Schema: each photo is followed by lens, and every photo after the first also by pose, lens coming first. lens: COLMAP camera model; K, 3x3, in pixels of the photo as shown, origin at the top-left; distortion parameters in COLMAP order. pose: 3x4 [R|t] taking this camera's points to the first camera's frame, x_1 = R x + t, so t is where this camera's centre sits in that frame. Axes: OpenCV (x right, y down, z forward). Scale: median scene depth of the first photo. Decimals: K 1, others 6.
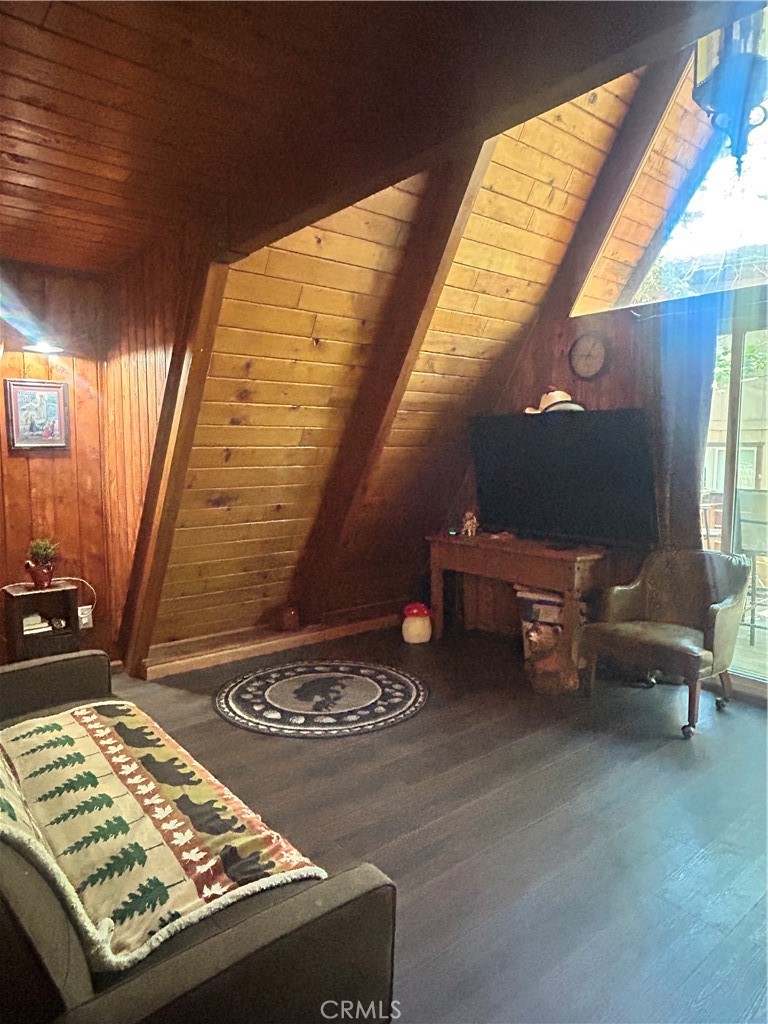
lens RADIAL K [[658.9, 0, 385.6], [0, 658.9, 513.0], [0, 0, 1]] dist [0.003778, -0.004150]
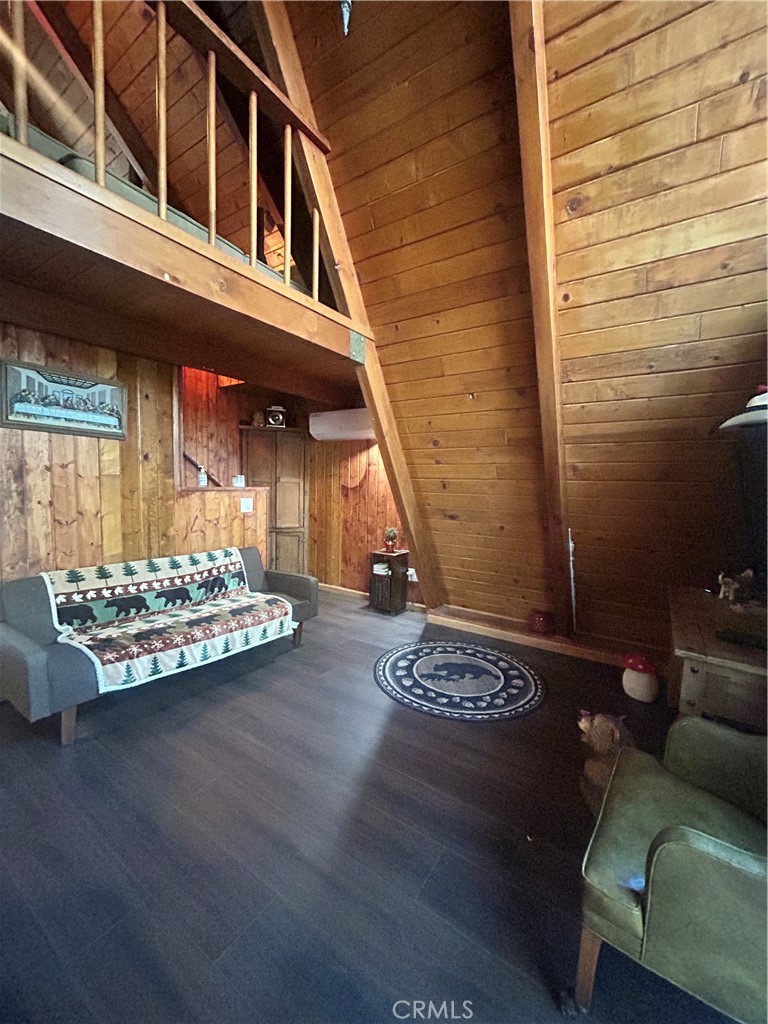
lens RADIAL K [[411.4, 0, 385.1], [0, 411.4, 513.9], [0, 0, 1]] dist [-0.005786, 0.001762]
pose [[0.274965, 0.076339, -0.958419, 0.607378], [-0.113821, 0.992417, 0.046392, -0.052167], [0.954693, 0.096332, 0.281569, 0.626548]]
